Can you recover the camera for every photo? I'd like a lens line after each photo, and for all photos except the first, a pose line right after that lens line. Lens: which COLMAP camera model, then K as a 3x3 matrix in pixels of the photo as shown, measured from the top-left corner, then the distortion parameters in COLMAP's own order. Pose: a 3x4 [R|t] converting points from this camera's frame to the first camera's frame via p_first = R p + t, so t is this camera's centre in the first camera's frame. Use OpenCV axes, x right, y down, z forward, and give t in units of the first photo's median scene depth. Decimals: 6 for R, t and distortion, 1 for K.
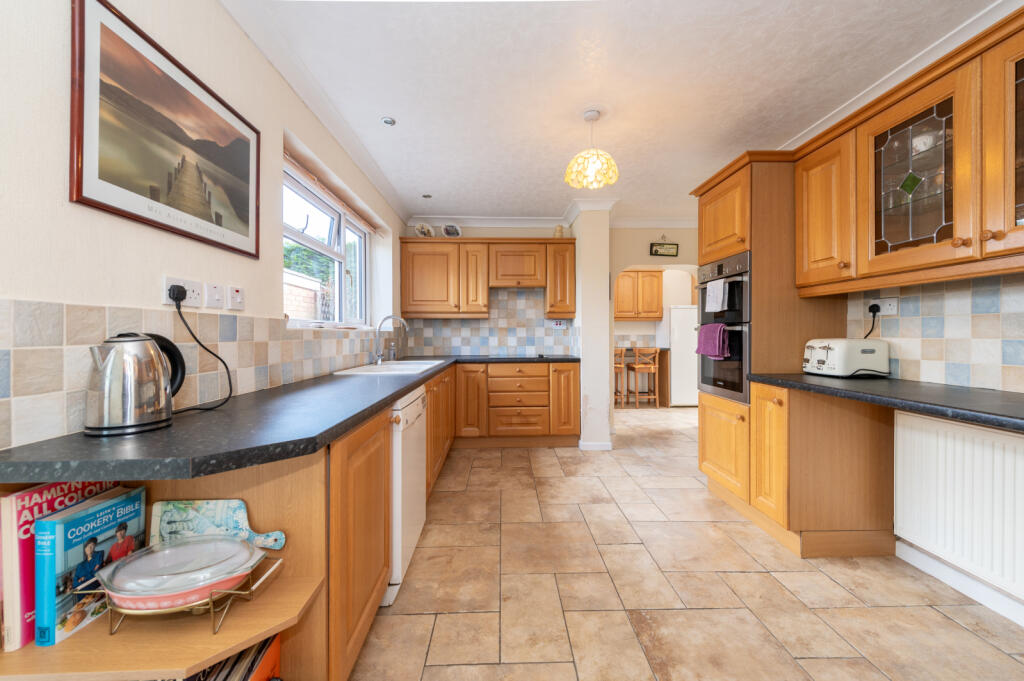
lens RADIAL K [[404.8, 0, 512.3], [0, 404.8, 337.4], [0, 0, 1]] dist [0.001619, -0.000177]
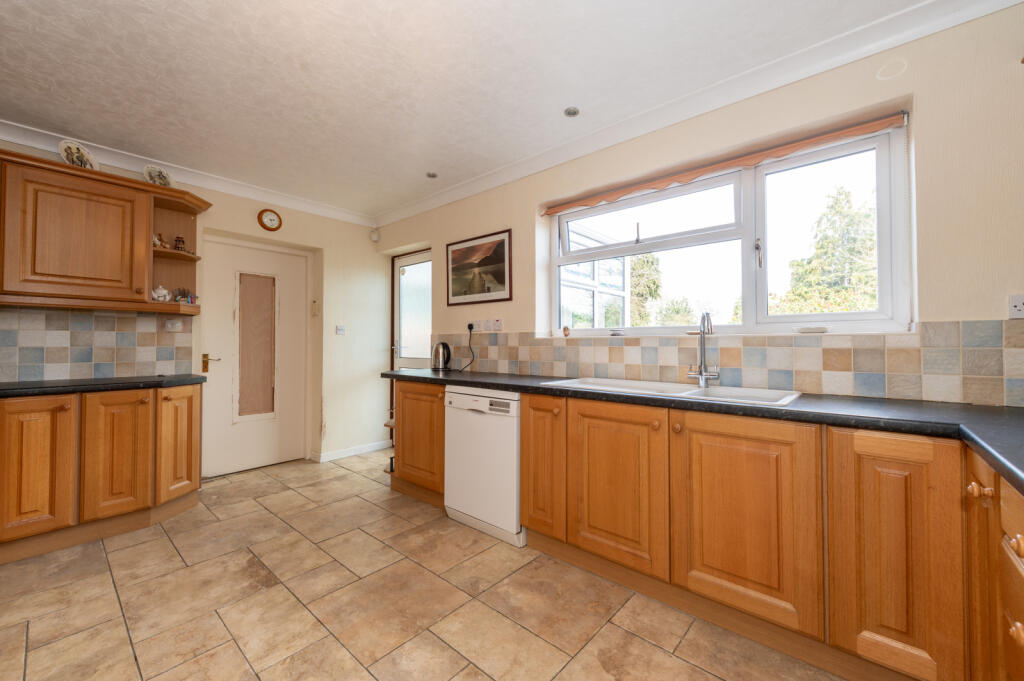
lens RADIAL K [[404.8, 0, 515.9], [0, 404.8, 334.7], [0, 0, 1]] dist [0.001619, -0.000177]
pose [[-0.676746, -0.014368, -0.736076, 0.706629], [-0.003803, 0.999864, -0.016020, -0.012504], [0.736207, -0.008042, -0.676709, 2.342664]]
